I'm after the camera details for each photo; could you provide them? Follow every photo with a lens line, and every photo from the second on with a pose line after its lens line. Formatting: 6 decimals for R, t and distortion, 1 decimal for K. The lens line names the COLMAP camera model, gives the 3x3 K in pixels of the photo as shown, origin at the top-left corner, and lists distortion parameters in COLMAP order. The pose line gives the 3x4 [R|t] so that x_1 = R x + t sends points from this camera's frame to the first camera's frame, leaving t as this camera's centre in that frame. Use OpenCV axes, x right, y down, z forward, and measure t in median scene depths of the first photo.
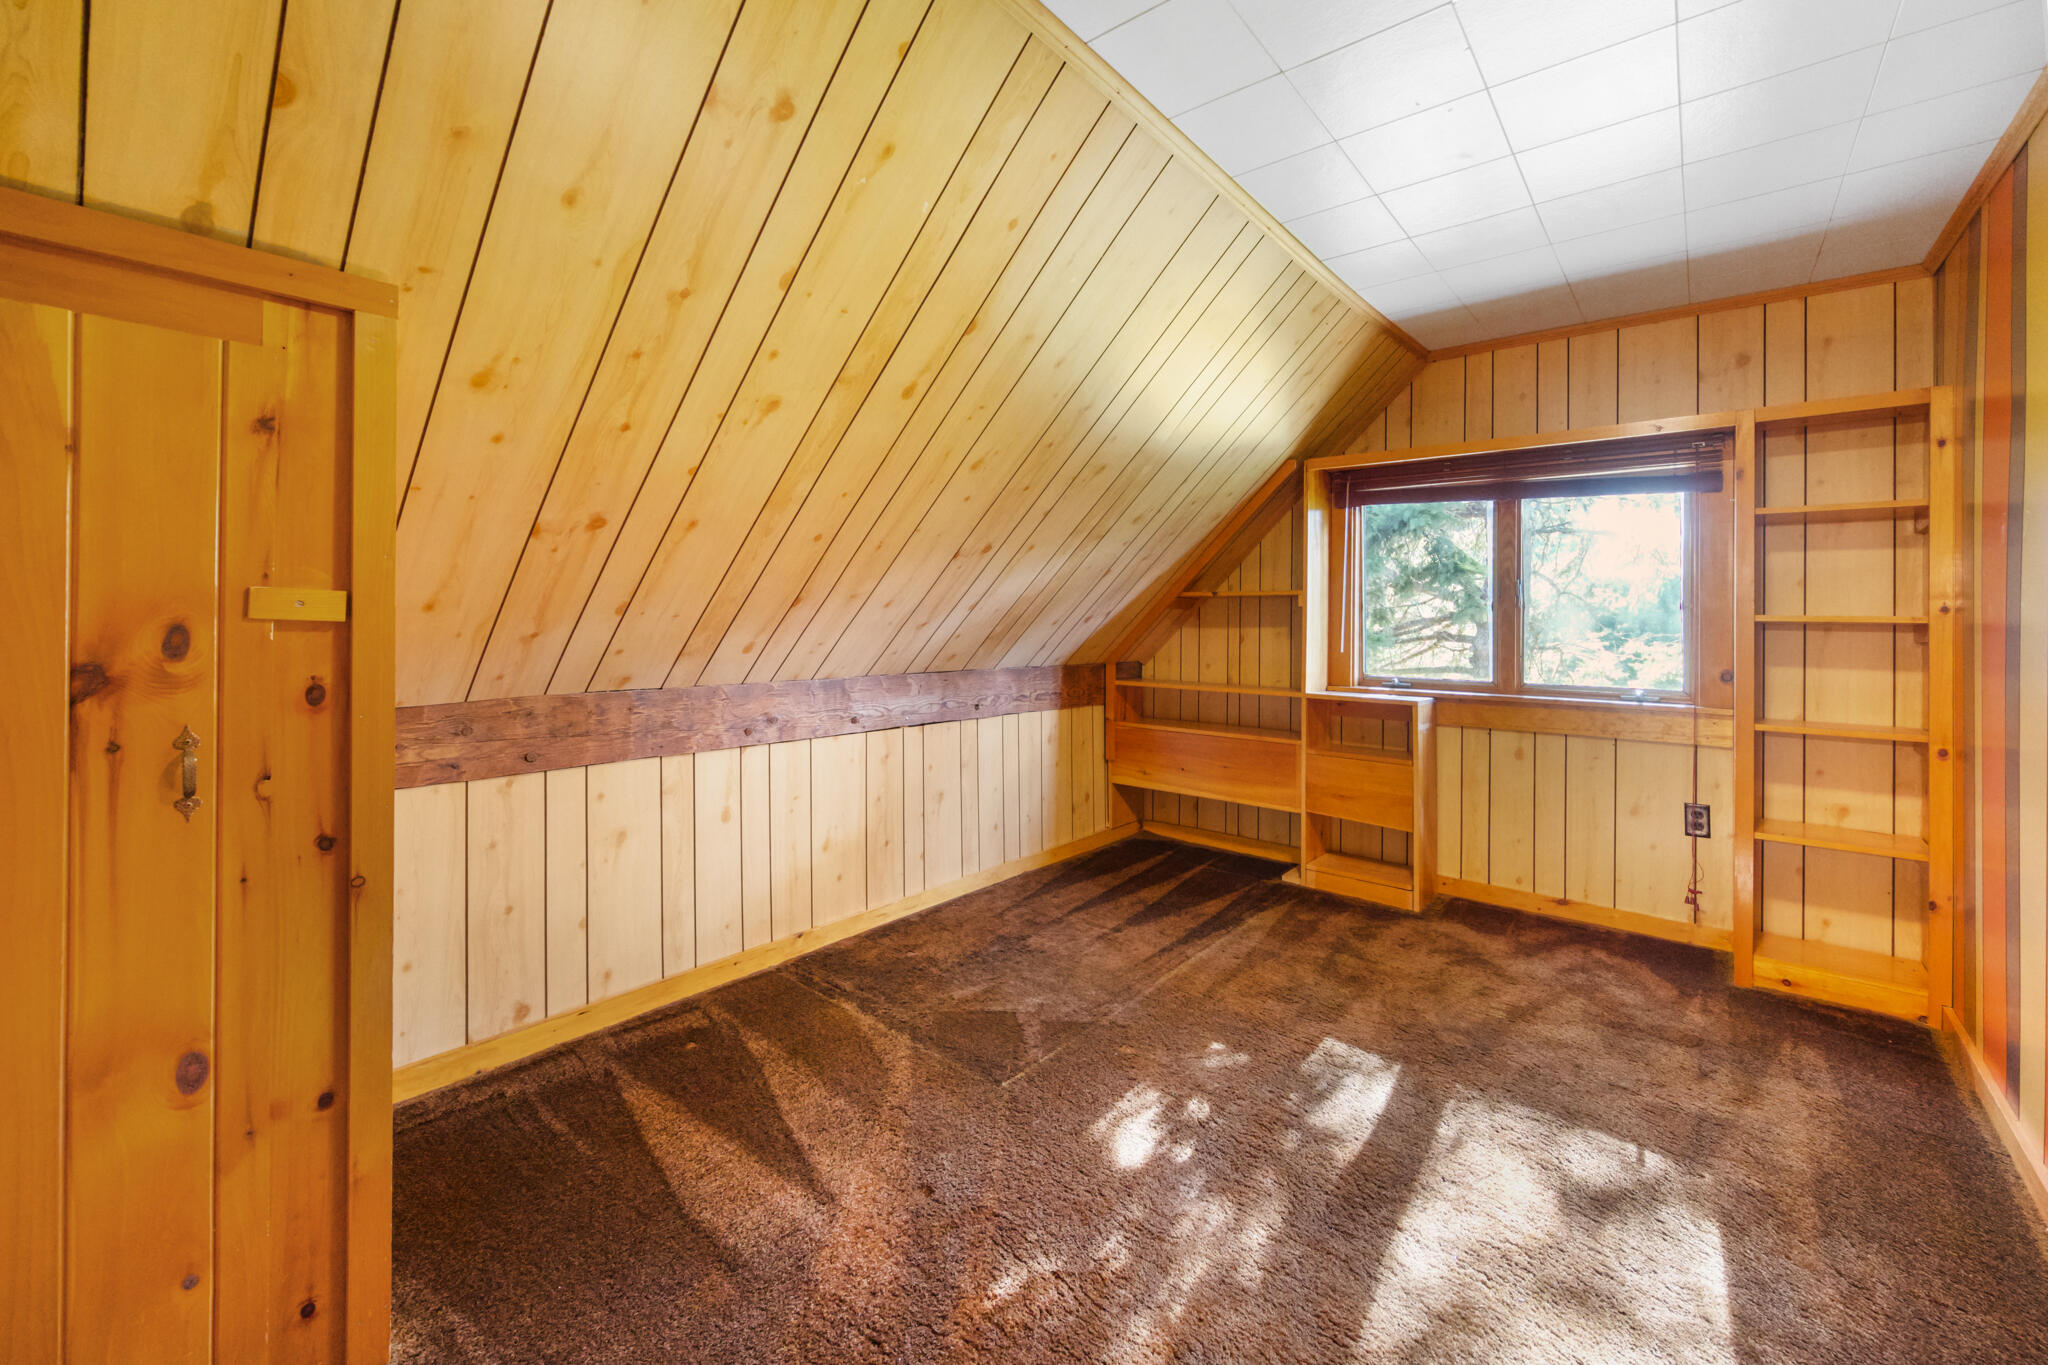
lens RADIAL K [[811.4, 0, 1020.7], [0, 811.4, 616.1], [0, 0, 1]] dist [-0.014860, -0.000033]
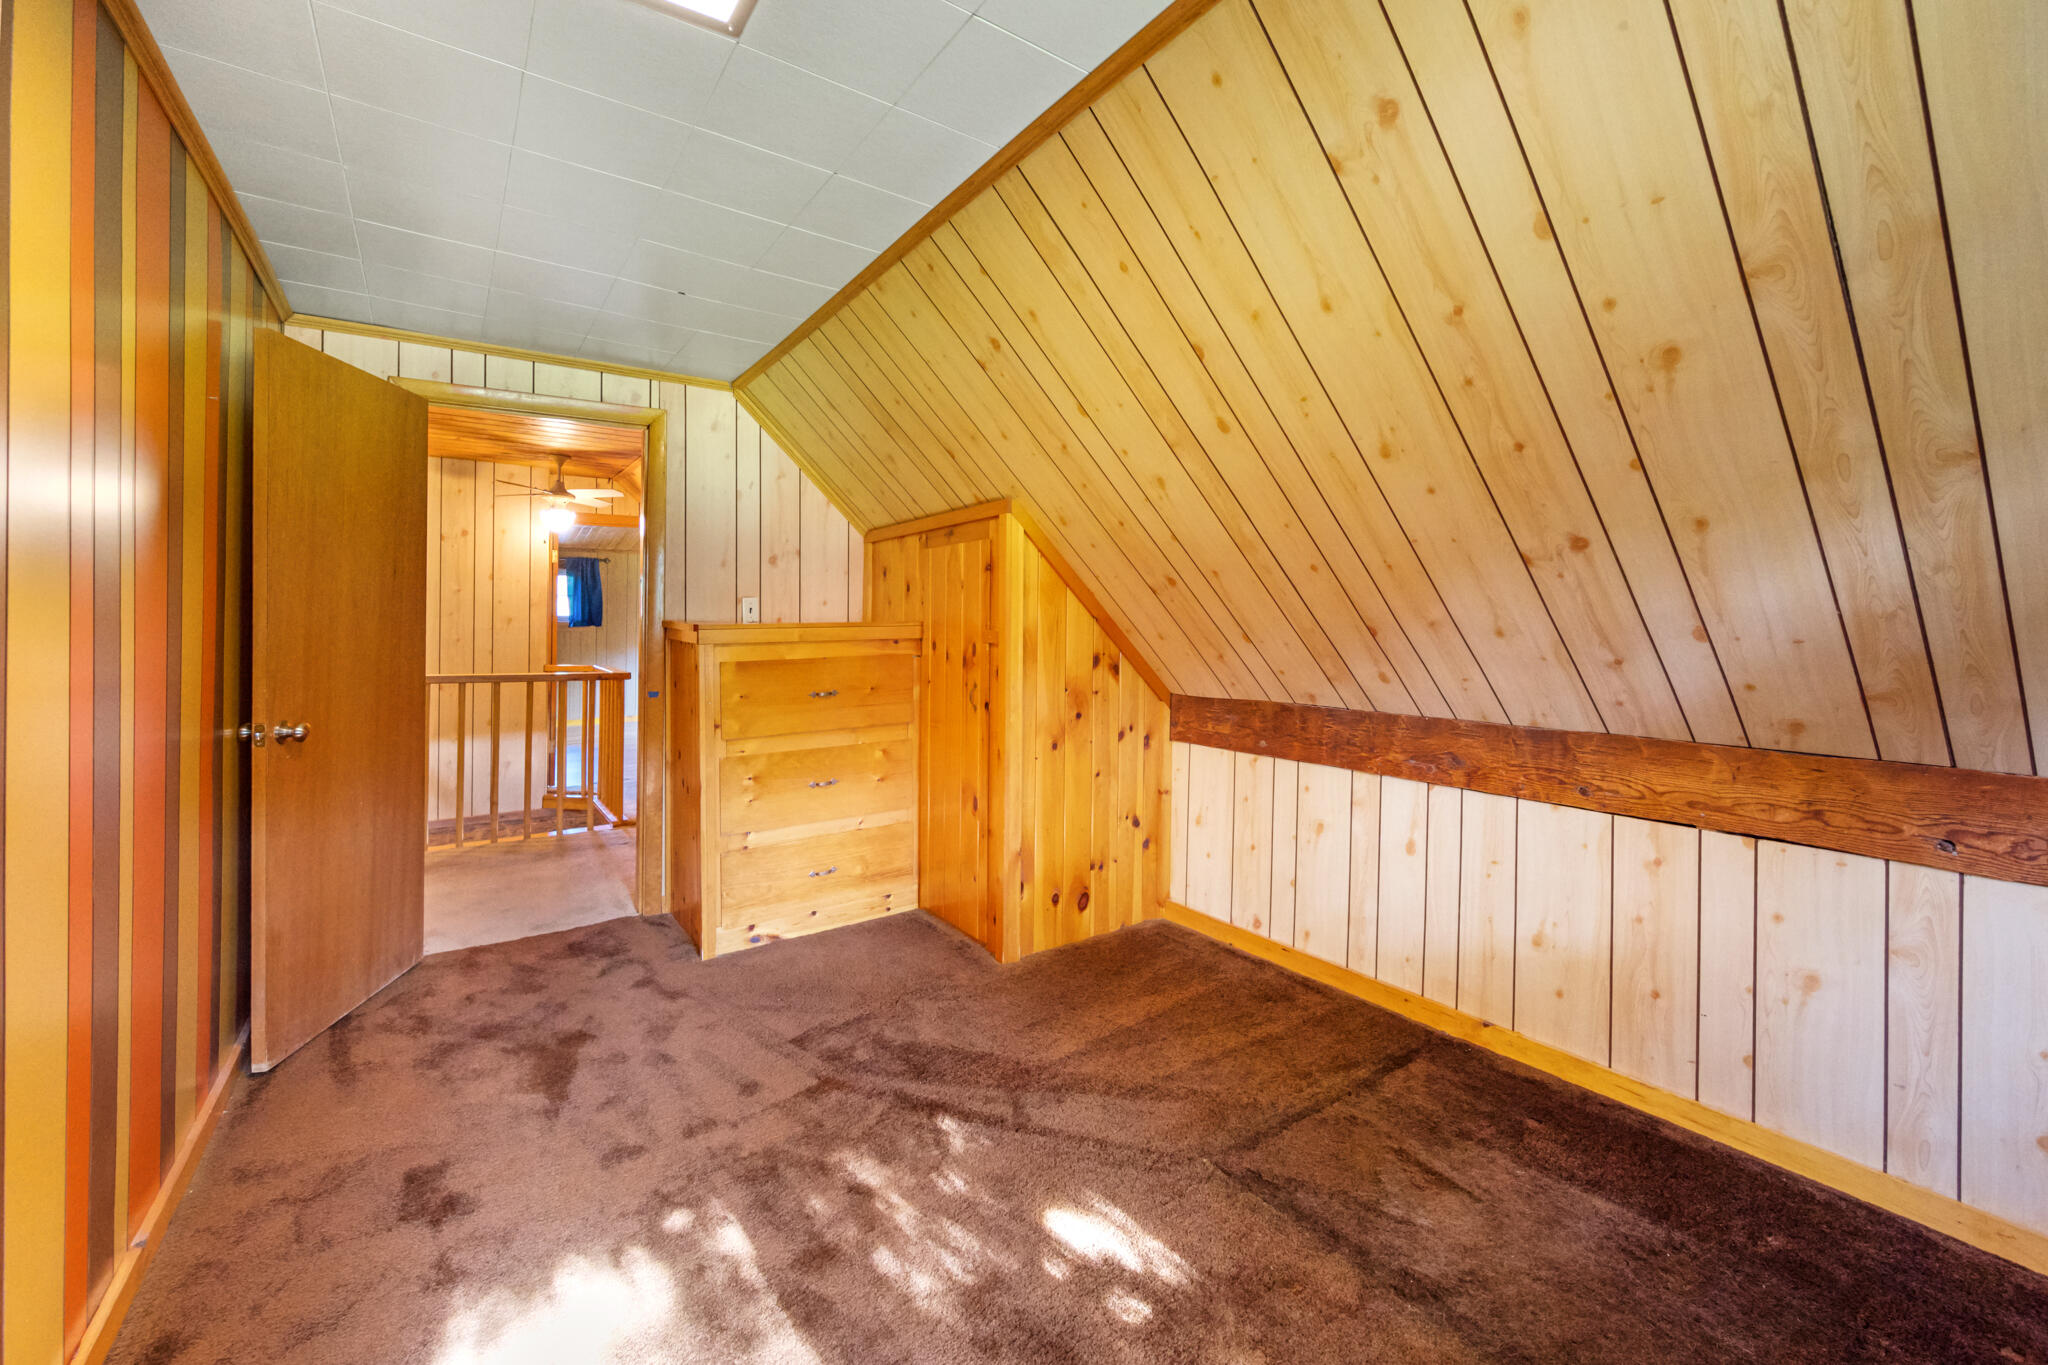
lens RADIAL K [[811.4, 0, 1021.8], [0, 811.4, 633.1], [0, 0, 1]] dist [-0.014860, -0.000033]
pose [[-0.254208, 0.002696, -0.967146, 0.762659], [-0.000377, 0.999996, 0.002887, -0.017946], [0.967150, 0.001099, -0.254206, 0.859778]]
